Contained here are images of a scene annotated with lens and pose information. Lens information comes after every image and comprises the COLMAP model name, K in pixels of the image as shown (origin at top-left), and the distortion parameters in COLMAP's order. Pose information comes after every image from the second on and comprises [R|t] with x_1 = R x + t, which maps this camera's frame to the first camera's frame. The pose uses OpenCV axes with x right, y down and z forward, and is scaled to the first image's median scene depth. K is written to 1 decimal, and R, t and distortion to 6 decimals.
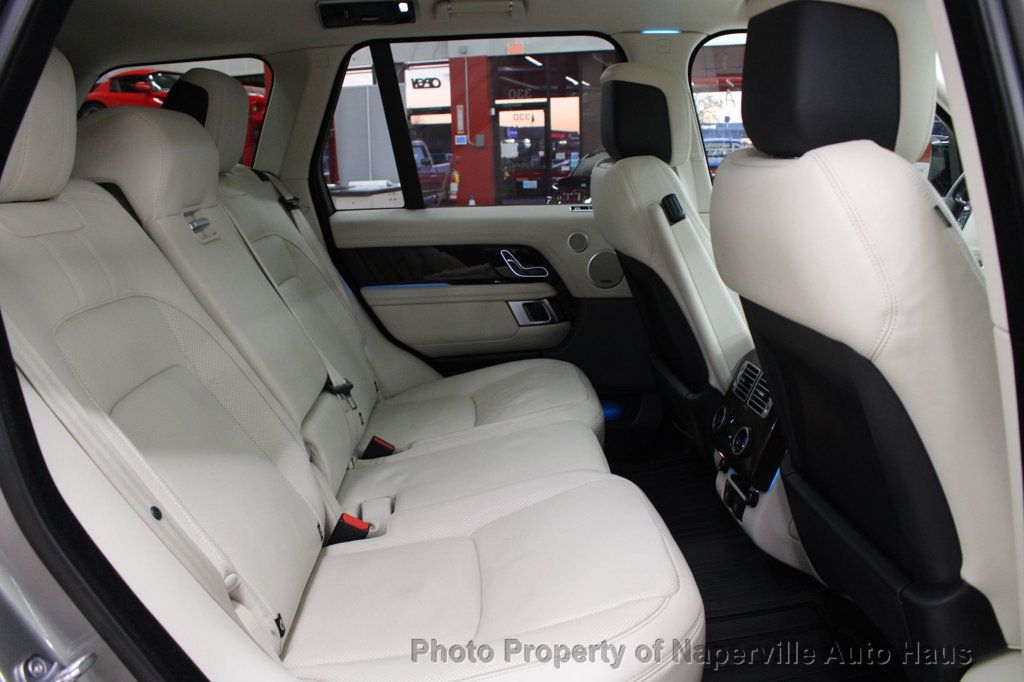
lens RADIAL K [[855.4, 0, 512.0], [0, 855.4, 341.0], [0, 0, 1]] dist [-0.145652, 0.120157]
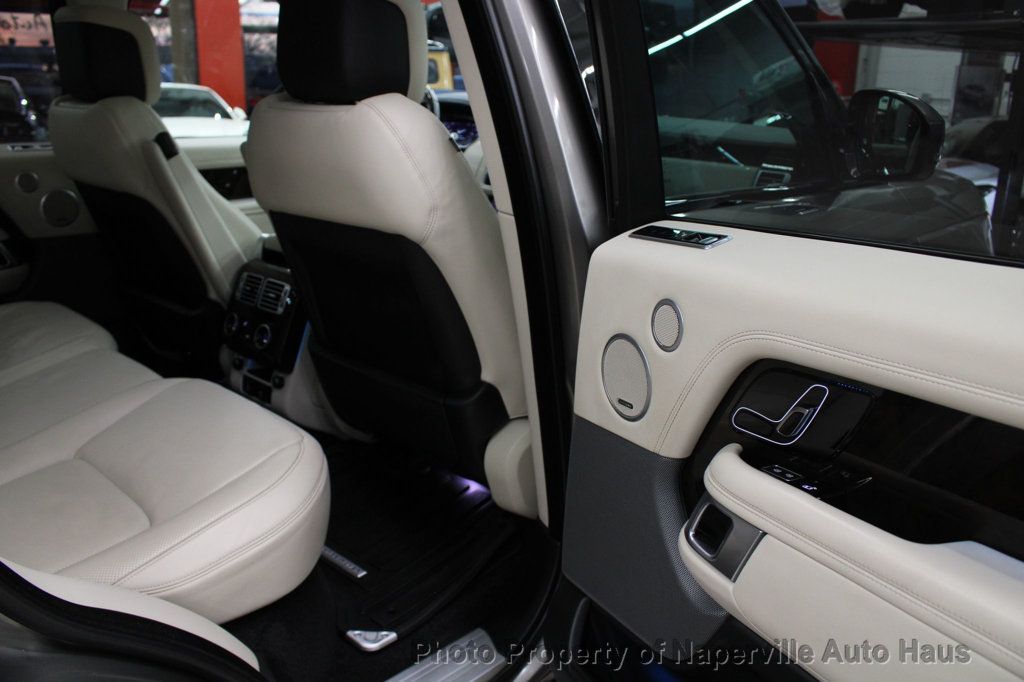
lens RADIAL K [[855.4, 0, 512.0], [0, 855.4, 341.0], [0, 0, 1]] dist [-0.145652, 0.120157]
pose [[0.713921, -0.168853, 0.679562, -0.276107], [0.112418, 0.985540, 0.126779, 0.010611], [-0.691143, -0.014116, 0.722580, -0.110005]]
